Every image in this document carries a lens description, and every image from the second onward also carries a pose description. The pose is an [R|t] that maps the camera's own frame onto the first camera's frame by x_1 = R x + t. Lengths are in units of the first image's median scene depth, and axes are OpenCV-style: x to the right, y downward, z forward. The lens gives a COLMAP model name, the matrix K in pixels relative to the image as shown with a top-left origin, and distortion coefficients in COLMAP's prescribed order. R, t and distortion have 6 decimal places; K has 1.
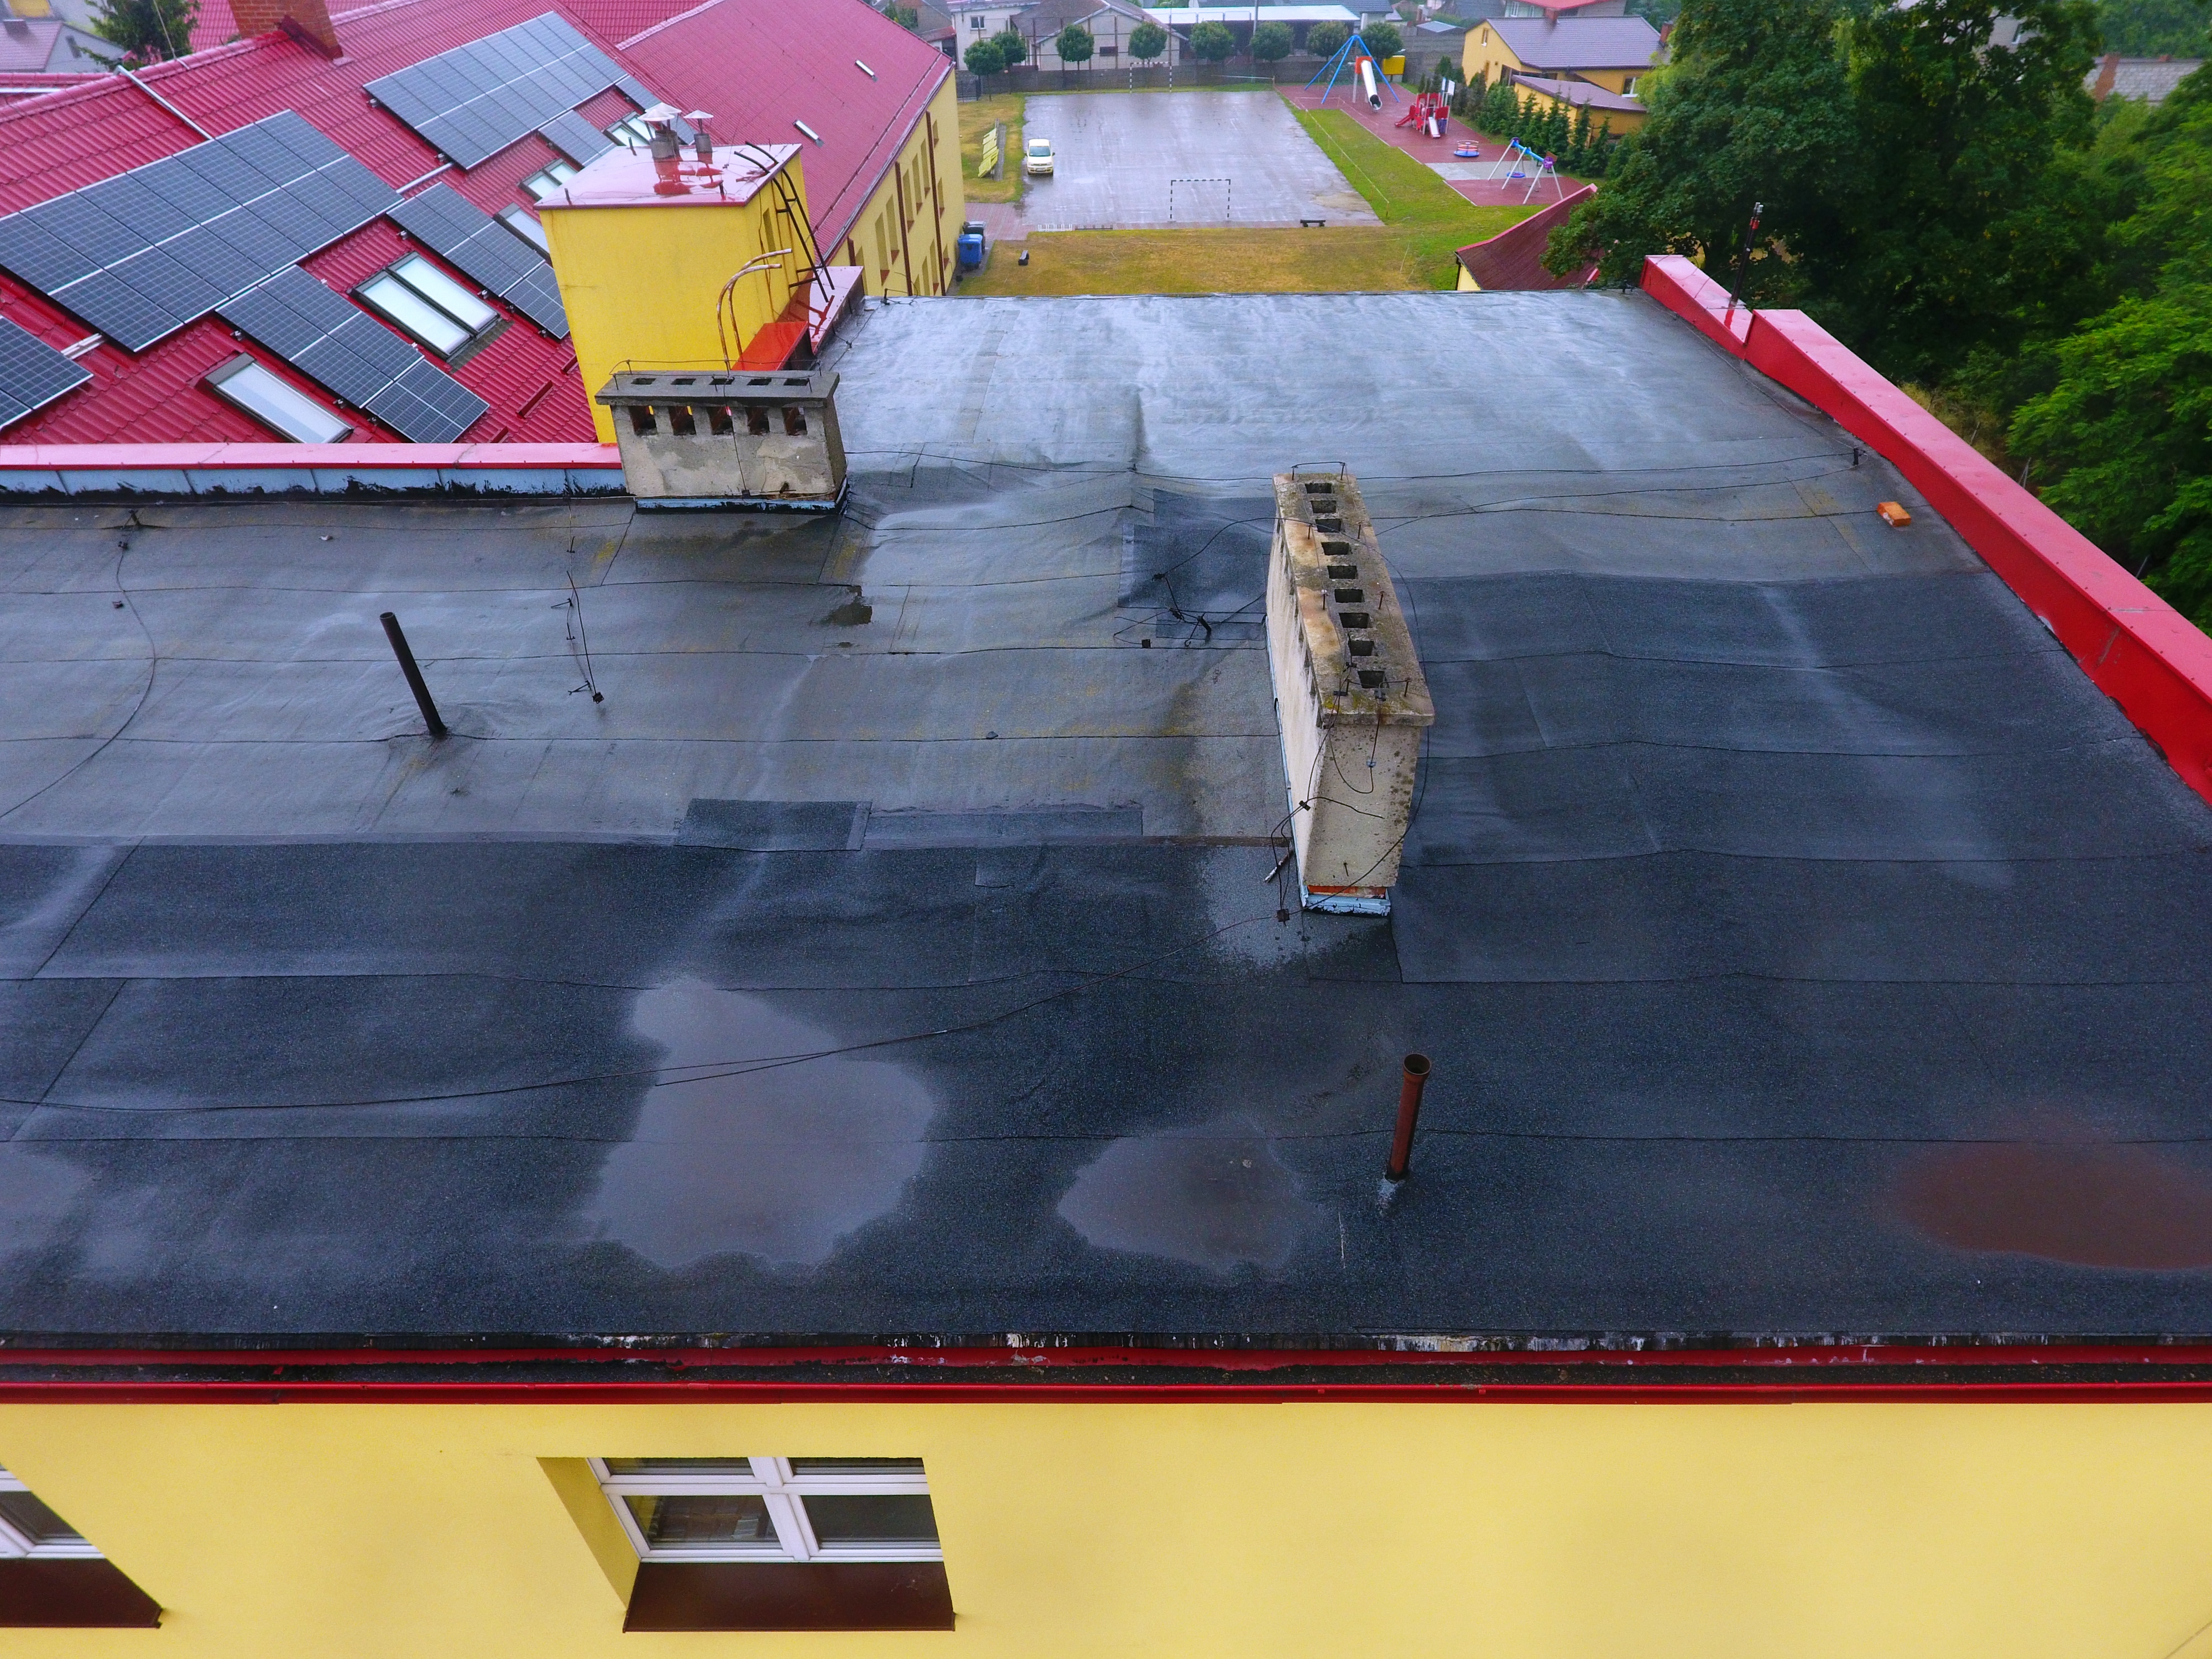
lens RADIAL K [[1288.9, 0, 1124.7], [0, 1288.9, 817.0], [0, 0, 1]] dist [-0.000460, -0.003529]
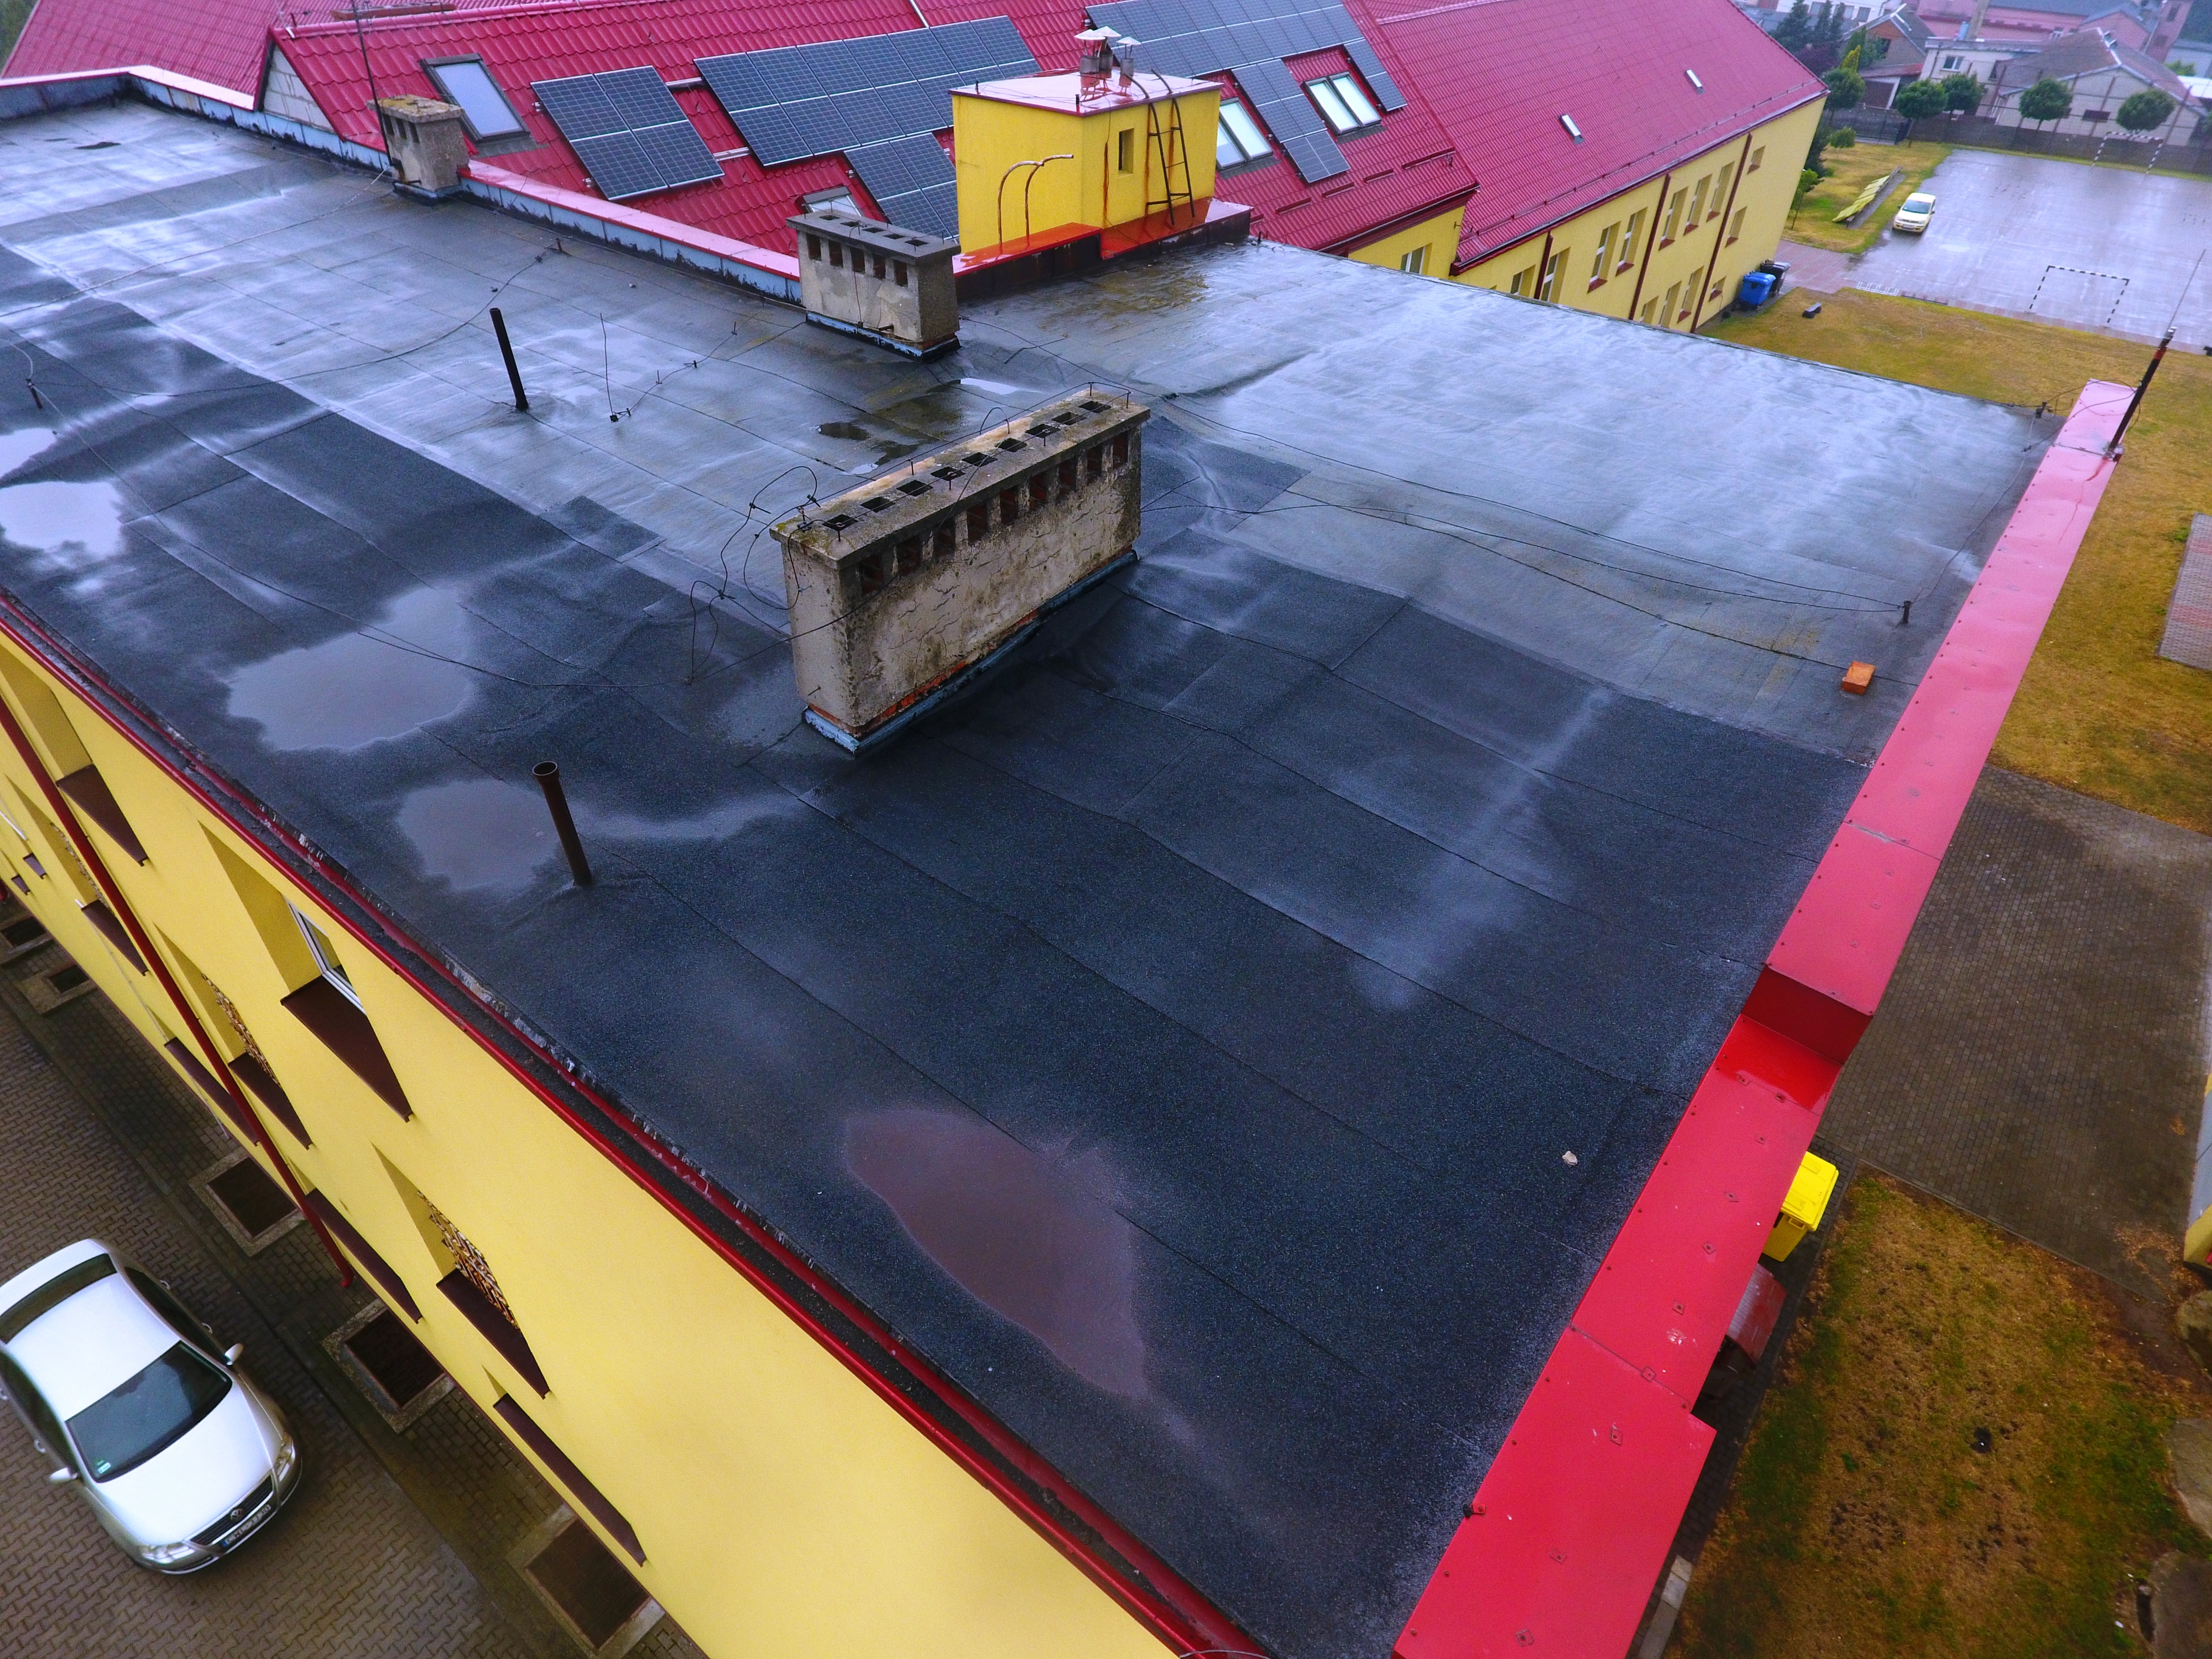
lens RADIAL K [[1288.9, 0, 1126.8], [0, 1288.9, 811.8], [0, 0, 1]] dist [-0.000460, -0.003529]
pose [[0.792026, 0.401381, -0.459987, 0.613158], [-0.402762, 0.909784, 0.100378, -0.055718], [0.458778, 0.105763, 0.882234, 0.095416]]
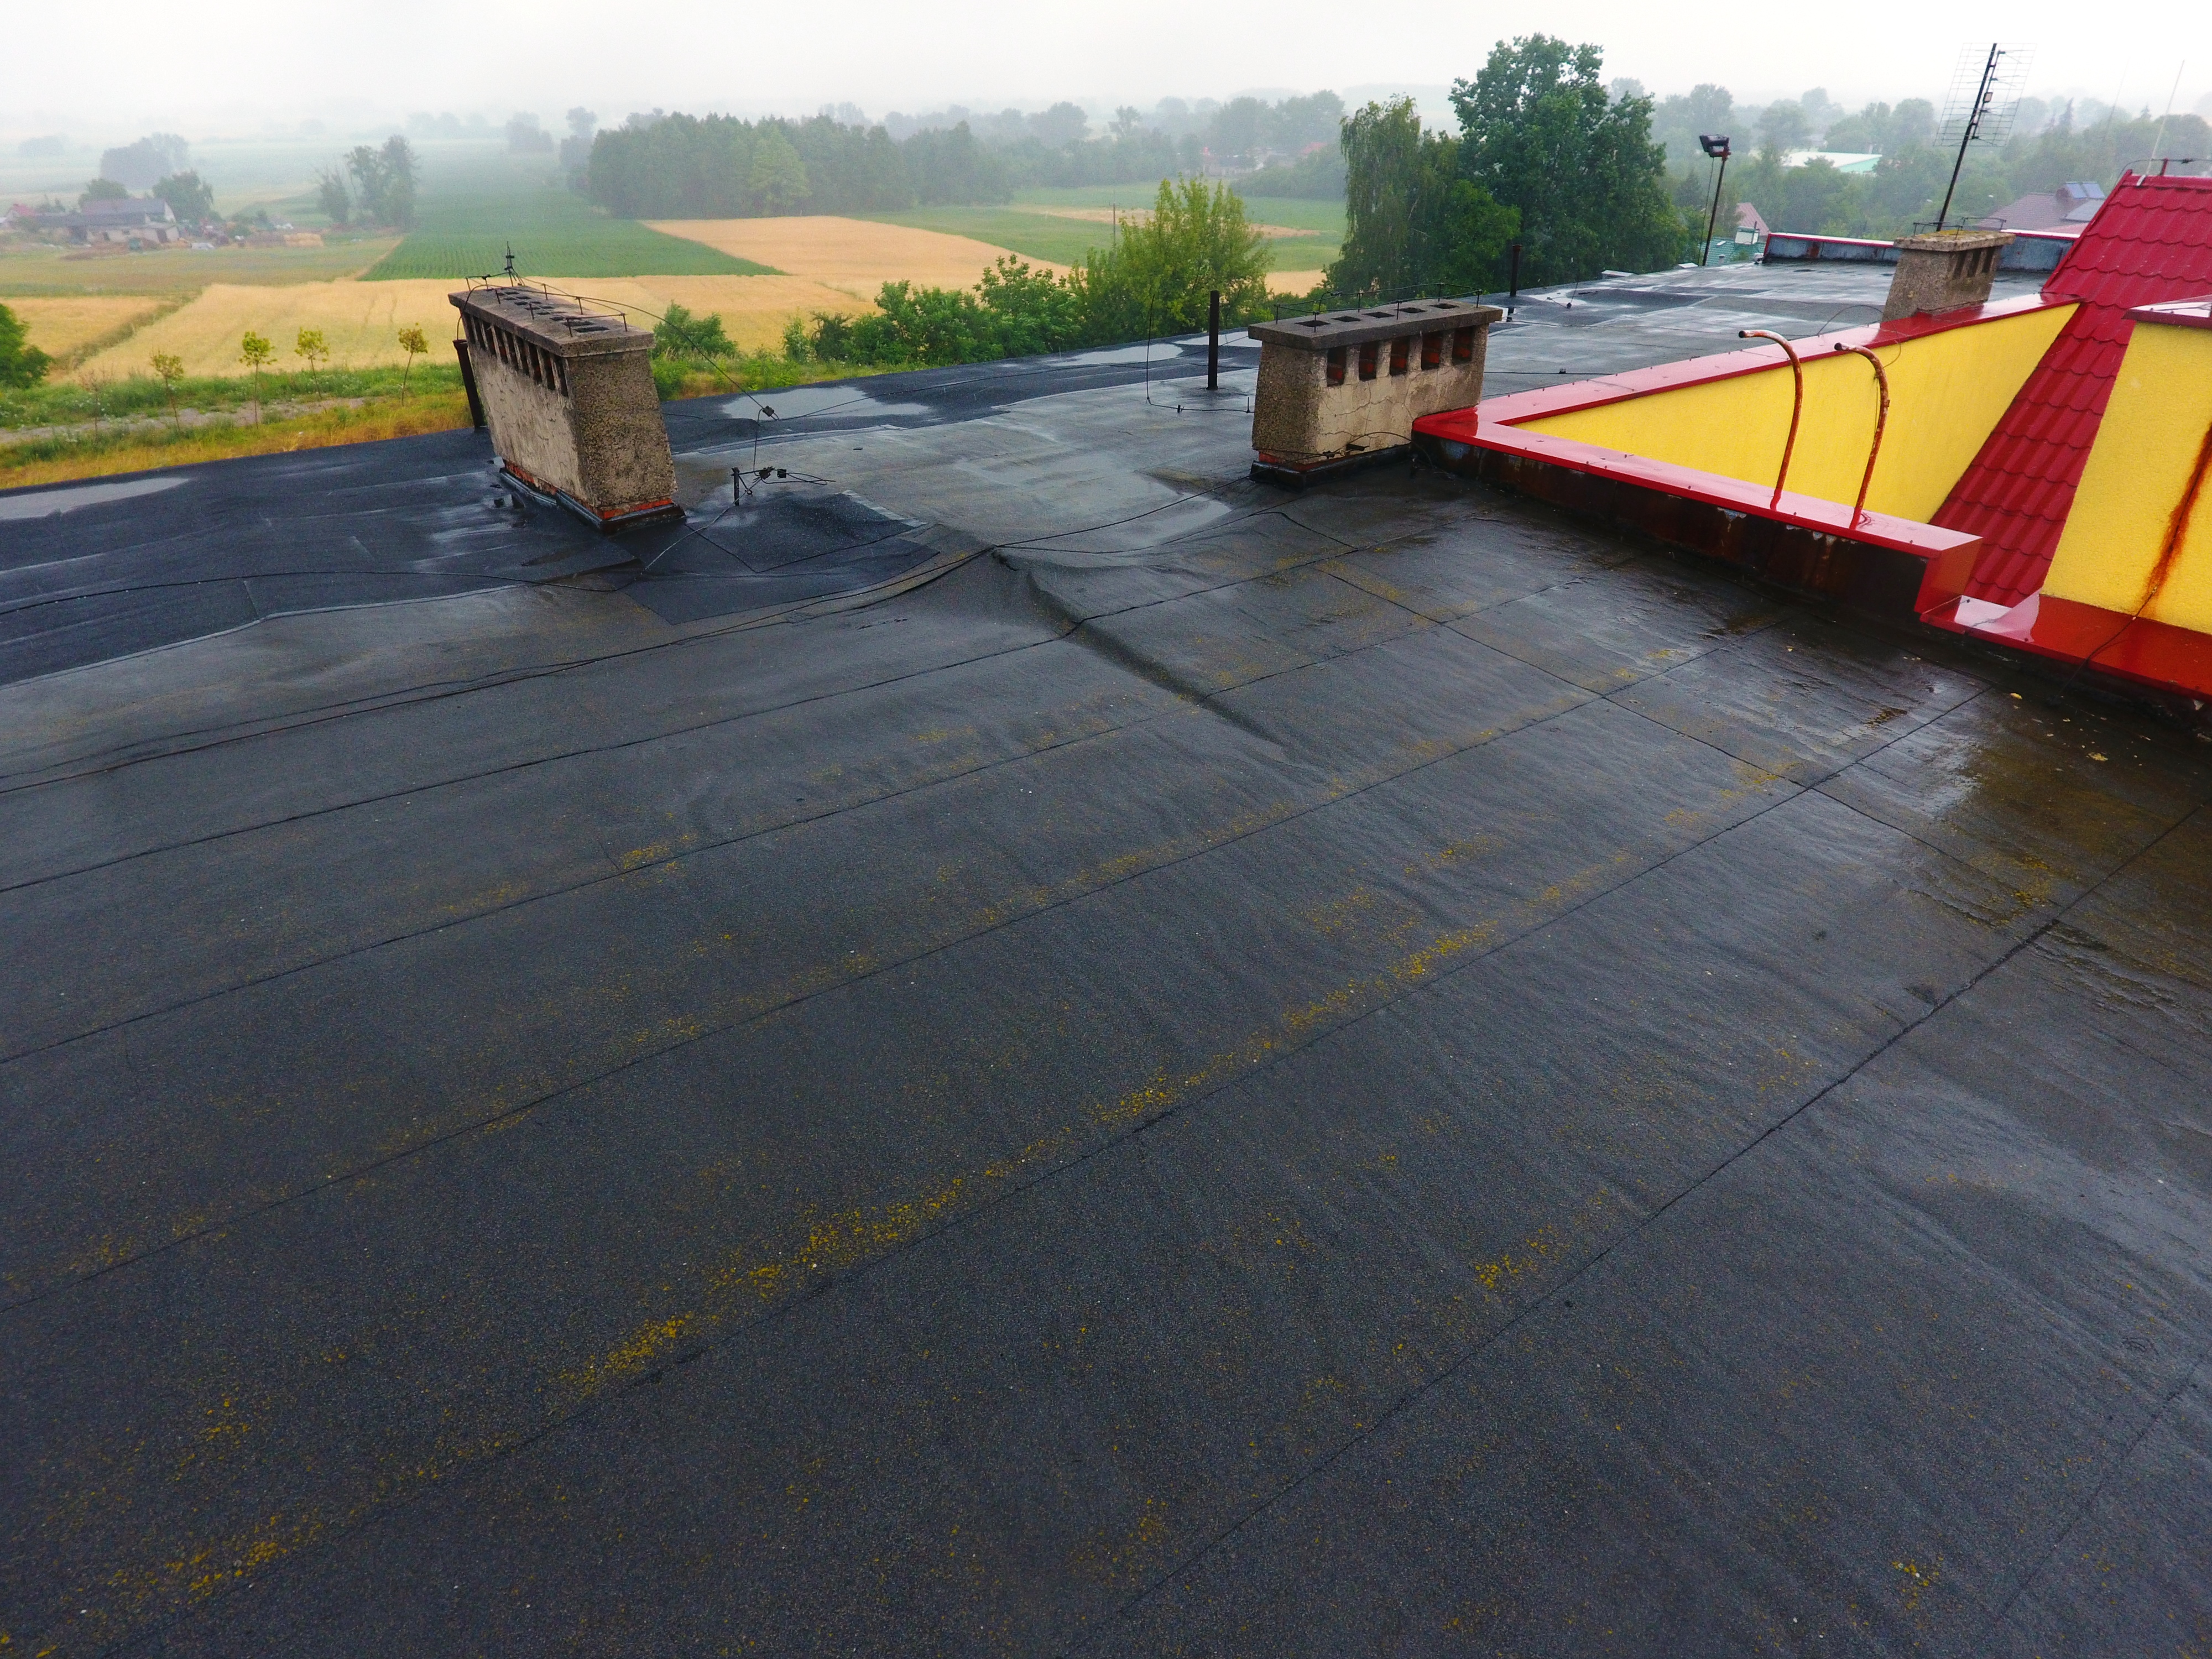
lens RADIAL K [[1288.9, 0, 1123.4], [0, 1288.9, 808.1], [0, 0, 1]] dist [-0.000460, -0.003529]
pose [[-0.806566, 0.292785, -0.513544, 0.327519], [-0.360069, 0.445655, 0.819599, -0.777368], [0.468829, 0.845972, -0.254028, 1.328104]]
